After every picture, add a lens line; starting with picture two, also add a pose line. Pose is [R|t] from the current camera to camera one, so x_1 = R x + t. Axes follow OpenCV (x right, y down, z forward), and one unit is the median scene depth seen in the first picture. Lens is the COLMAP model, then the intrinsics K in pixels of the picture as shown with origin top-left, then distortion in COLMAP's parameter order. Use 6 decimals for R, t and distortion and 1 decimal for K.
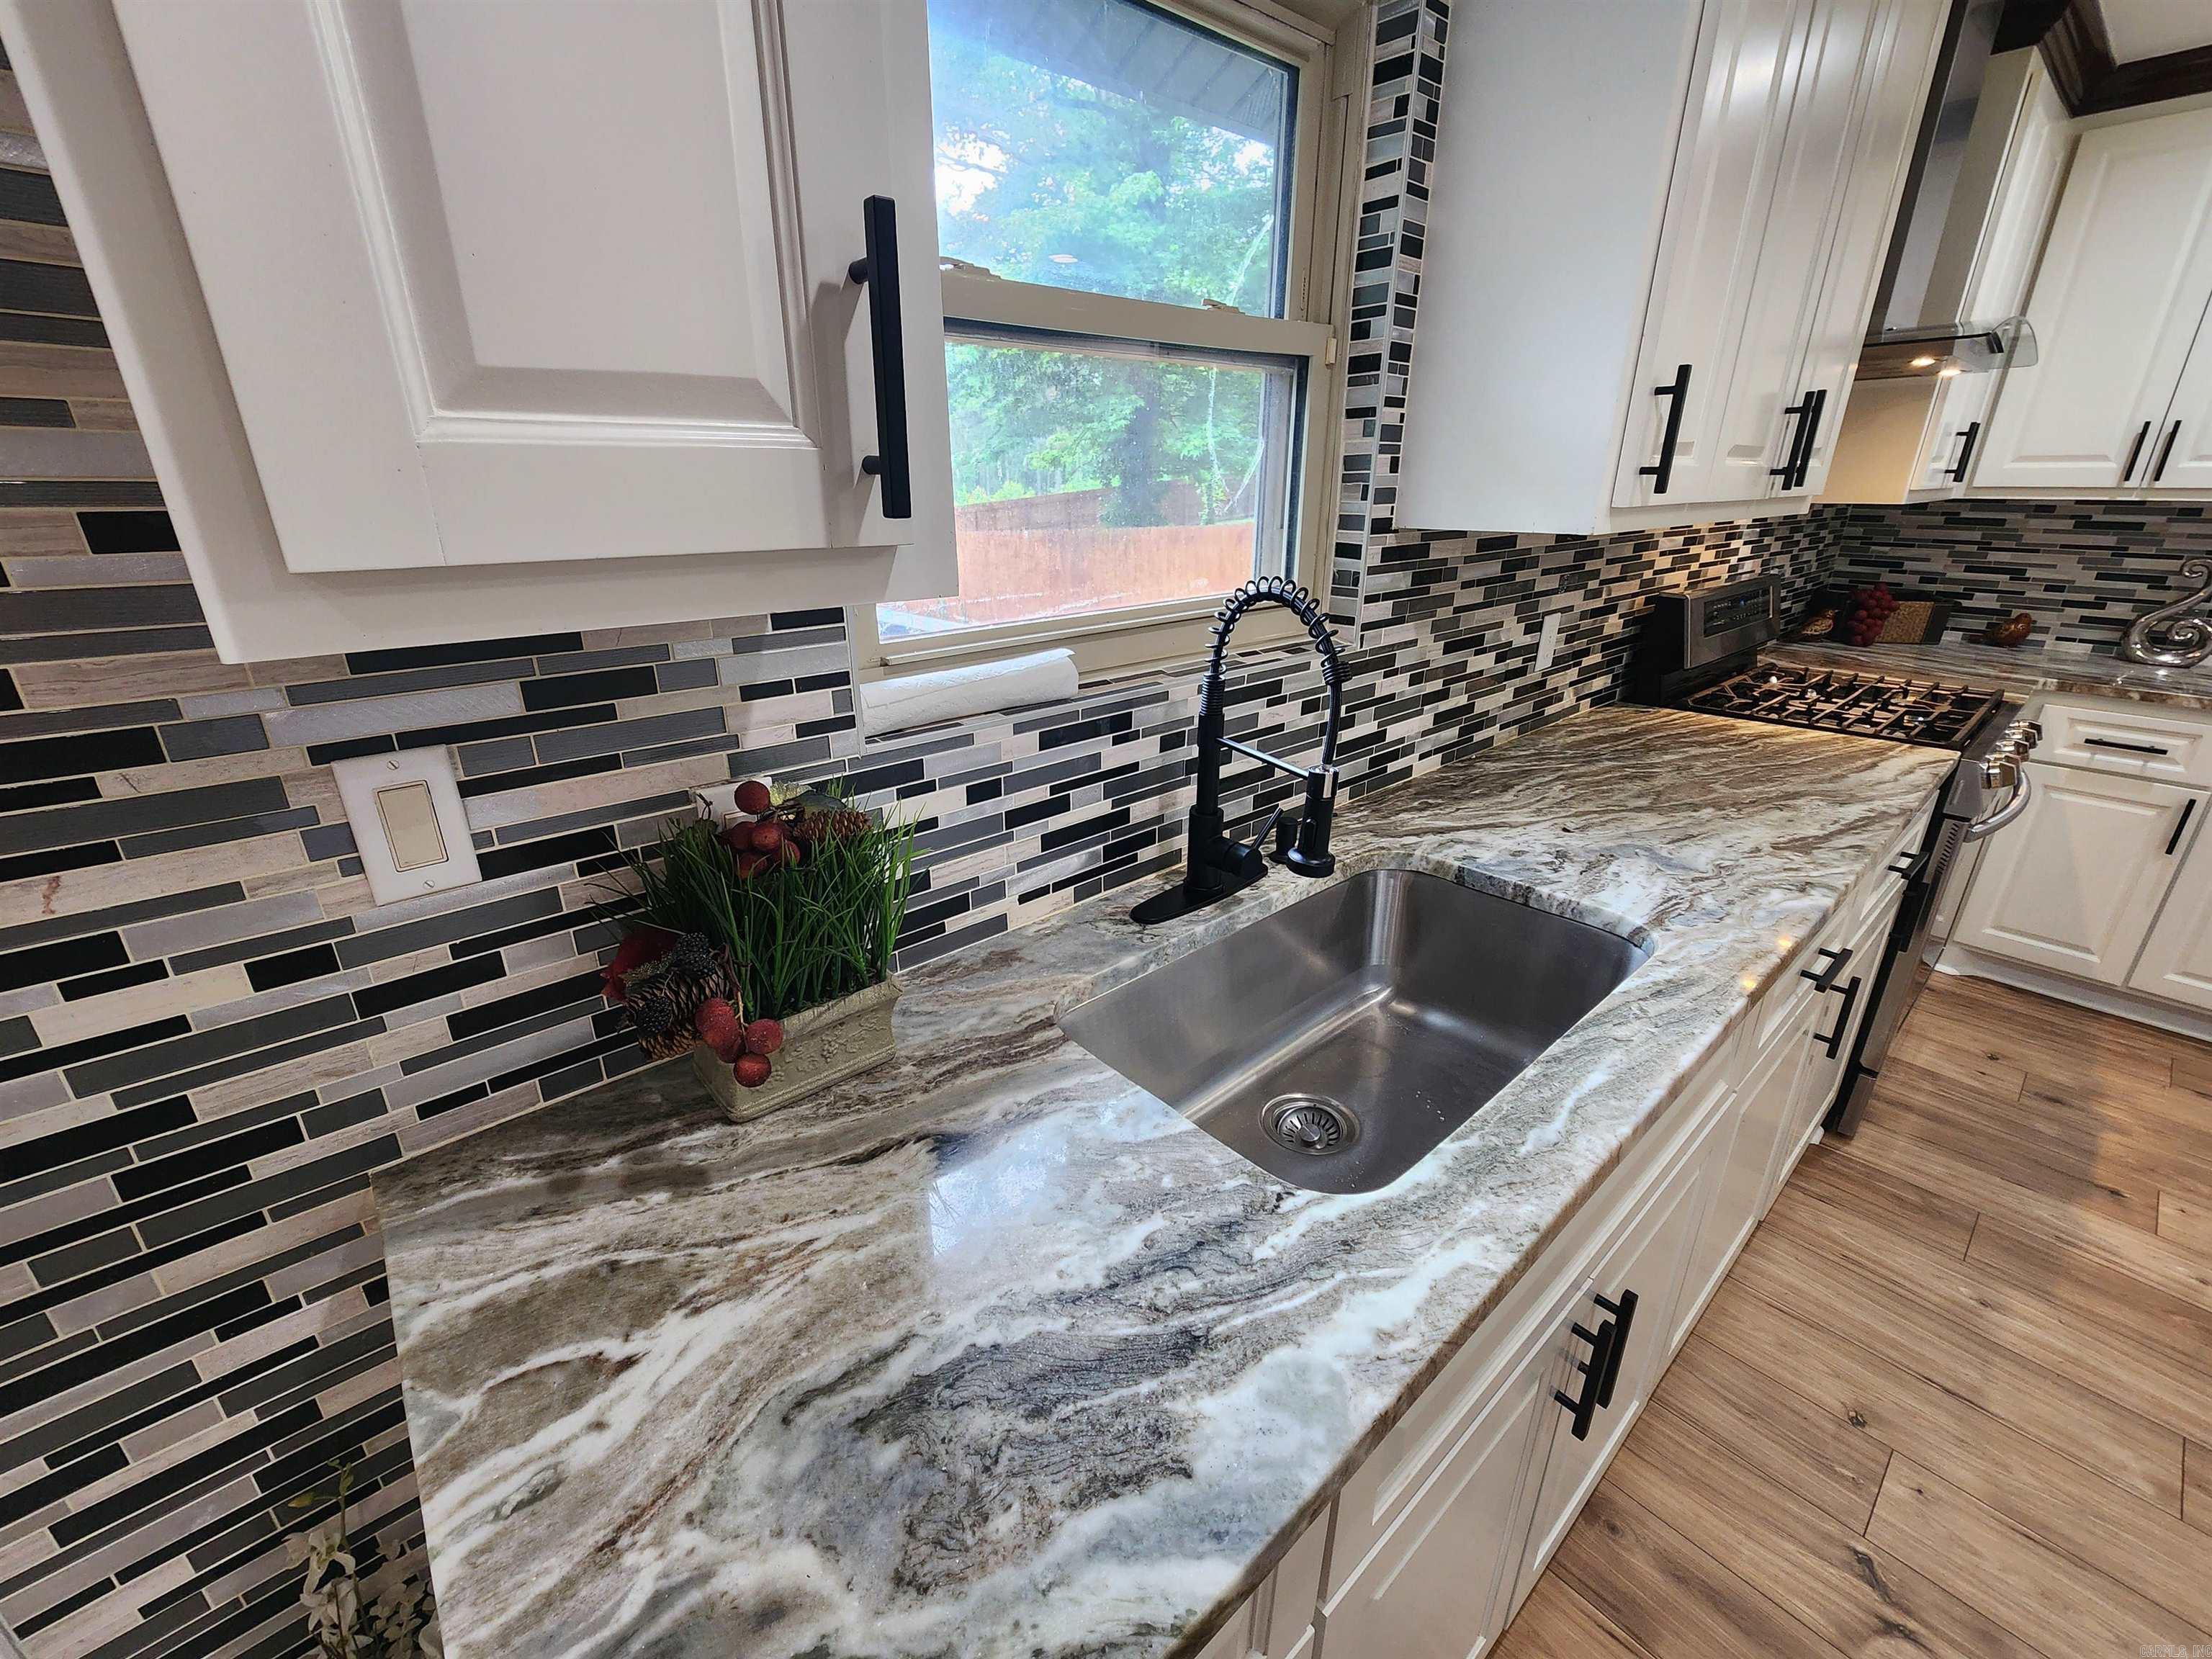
lens RADIAL K [[909.4, 0, 1085.7], [0, 909.4, 823.8], [0, 0, 1]] dist [0.007767, -0.004738]
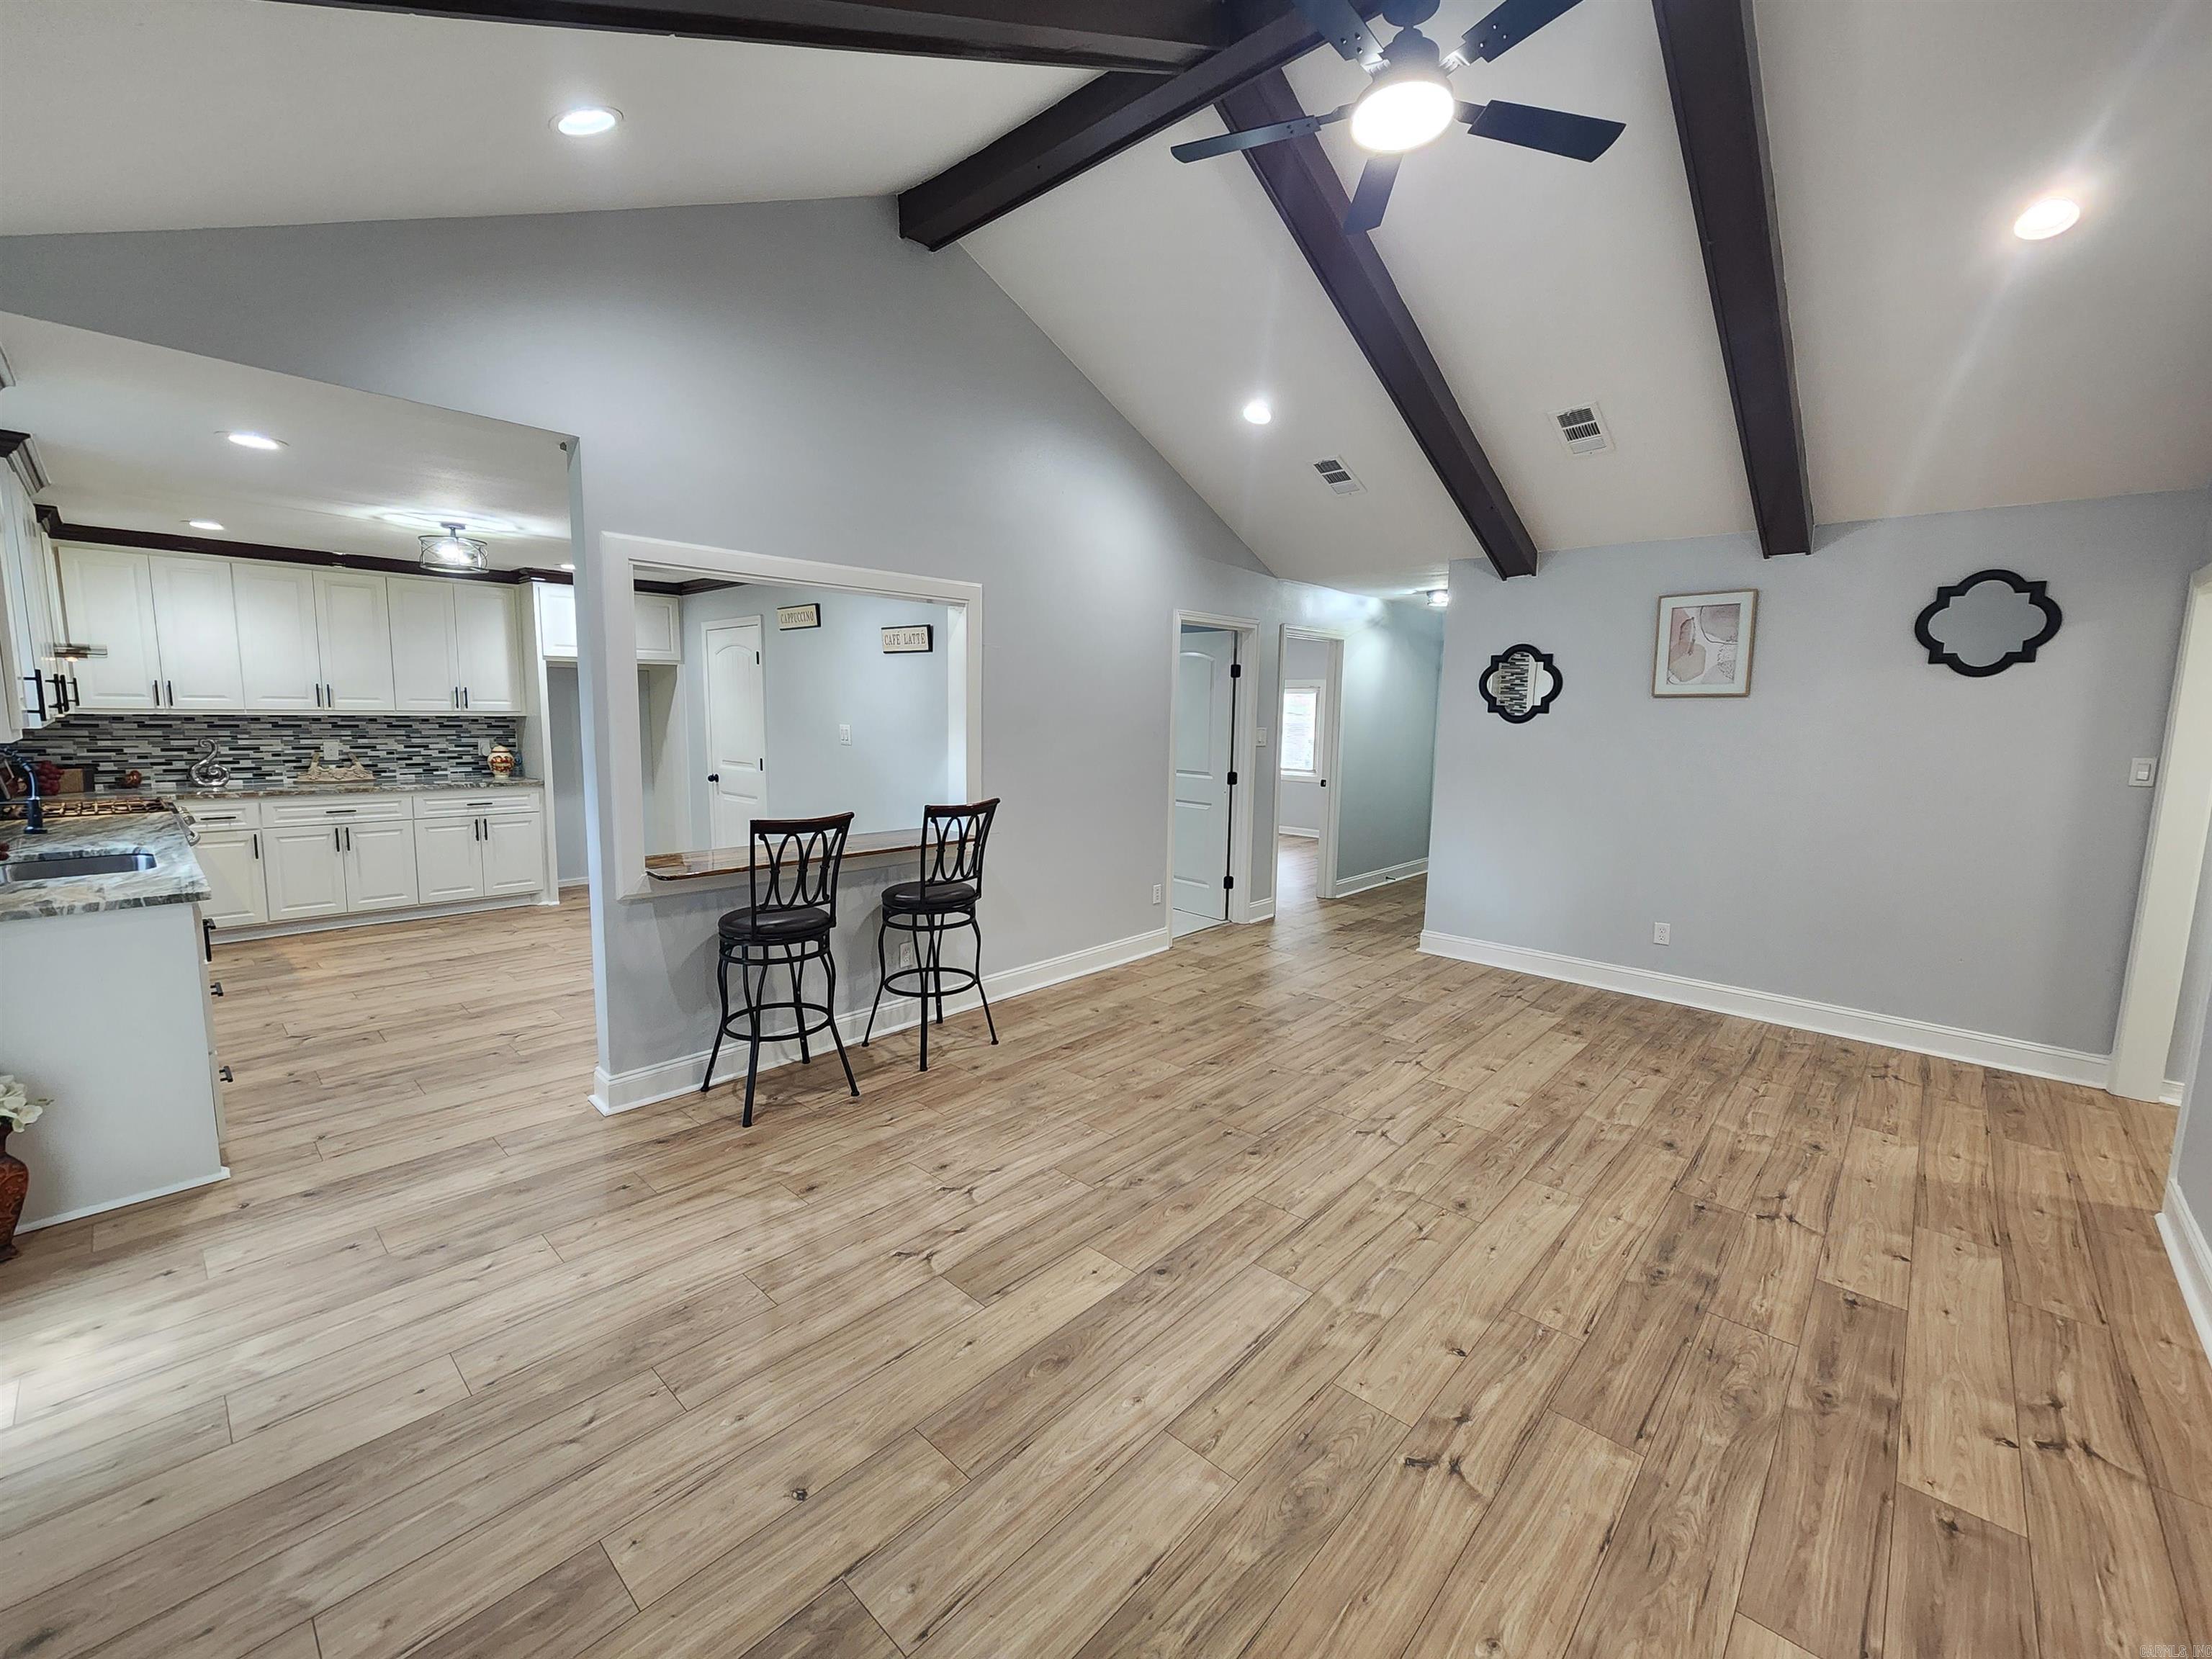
lens RADIAL K [[910.8, 0, 1089.5], [0, 910.8, 826.1], [0, 0, 1]] dist [-0.004391, 0.002902]
pose [[-0.102566, -0.128251, 0.986424, -1.897390], [0.336622, 0.928671, 0.155743, 0.450177], [-0.936037, 0.348026, -0.052078, -1.299252]]
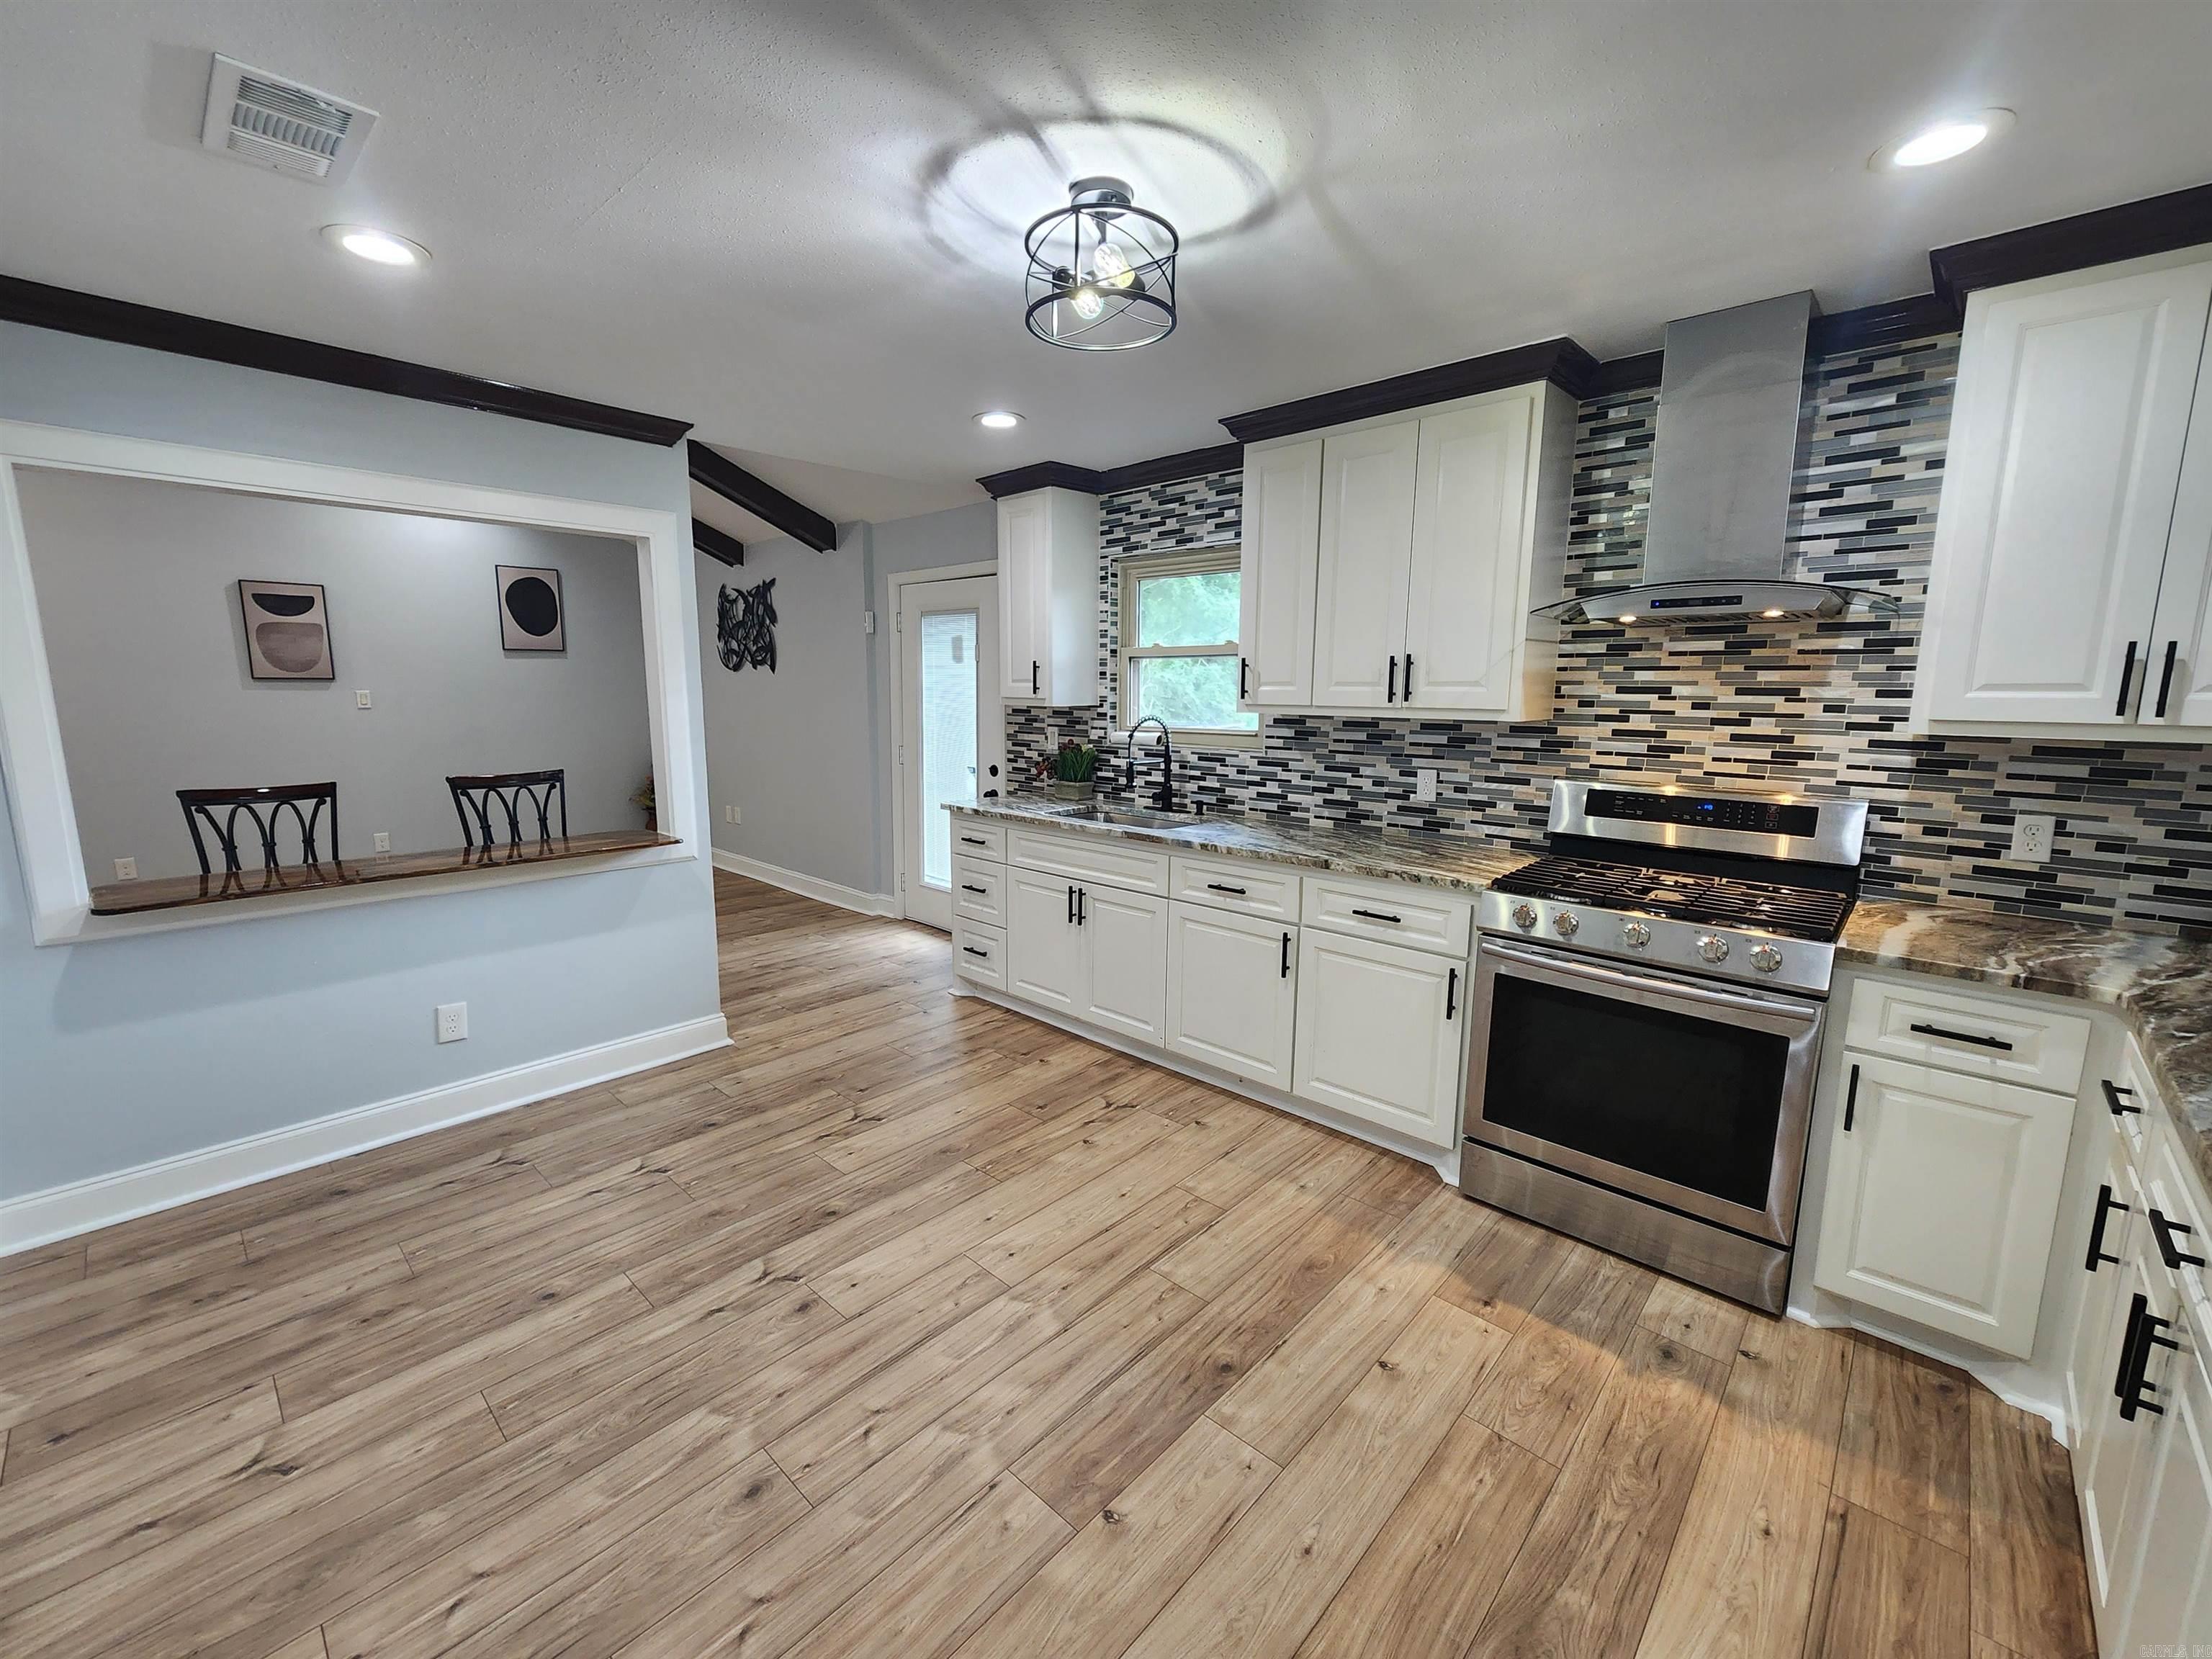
lens RADIAL K [[907.6, 0, 1087.8], [0, 907.6, 824.1], [0, 0, 1]] dist [0.002260, 0.000019]
pose [[0.097521, 0.159754, -0.982328, 2.473378], [-0.358217, 0.926514, 0.115115, -0.115020], [0.928531, 0.340661, 0.147582, 0.204079]]
